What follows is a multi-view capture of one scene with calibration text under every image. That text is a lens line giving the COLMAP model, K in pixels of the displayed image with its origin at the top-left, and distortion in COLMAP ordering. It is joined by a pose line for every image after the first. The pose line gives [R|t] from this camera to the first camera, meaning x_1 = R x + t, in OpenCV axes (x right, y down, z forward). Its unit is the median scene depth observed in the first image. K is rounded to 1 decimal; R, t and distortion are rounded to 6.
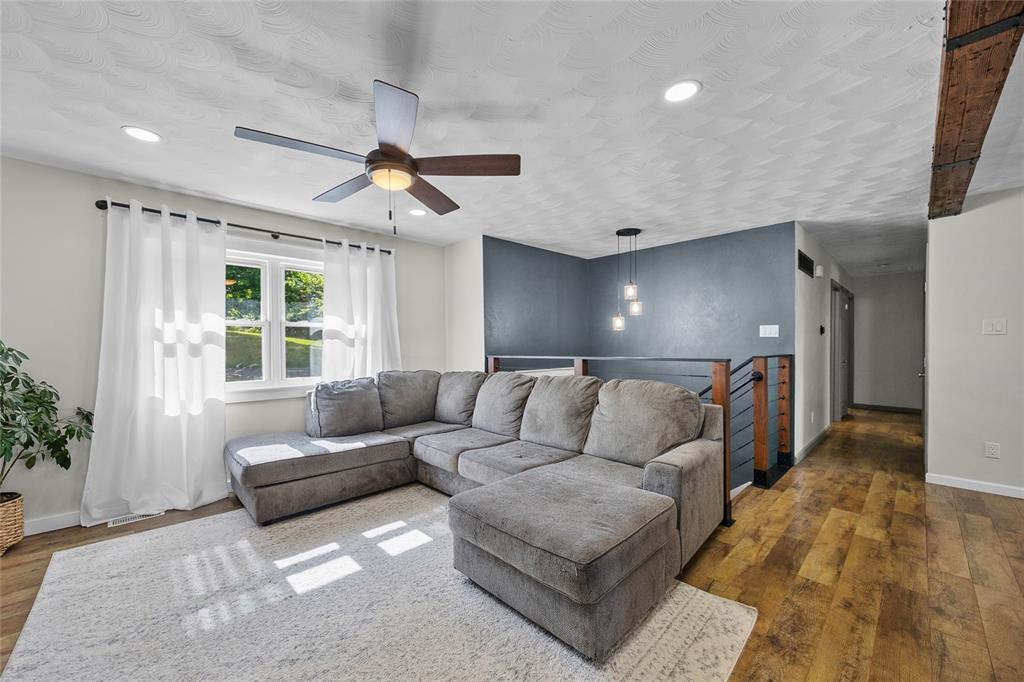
lens RADIAL K [[389.9, 0, 502.7], [0, 389.9, 343.5], [0, 0, 1]] dist [-0.000300, 0.000050]
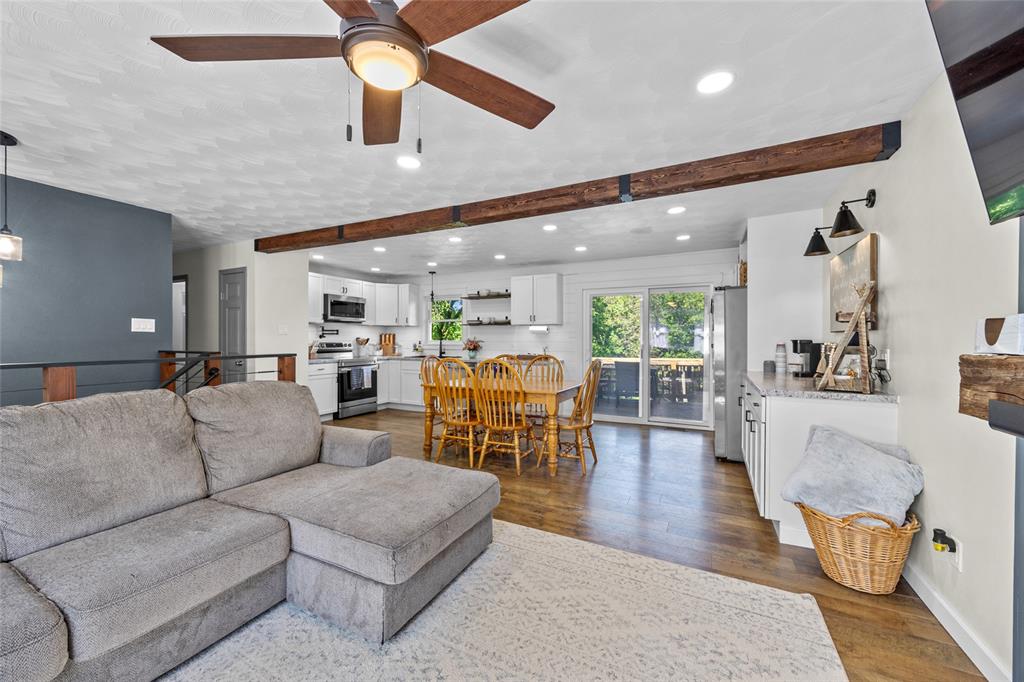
lens RADIAL K [[389.9, 0, 502.7], [0, 389.9, 343.5], [0, 0, 1]] dist [-0.000300, 0.000050]
pose [[-0.316412, -0.009244, 0.948577, -0.576705], [-0.005169, 0.999954, 0.008020, -0.001615], [-0.948608, -0.002365, -0.316446, 0.660629]]
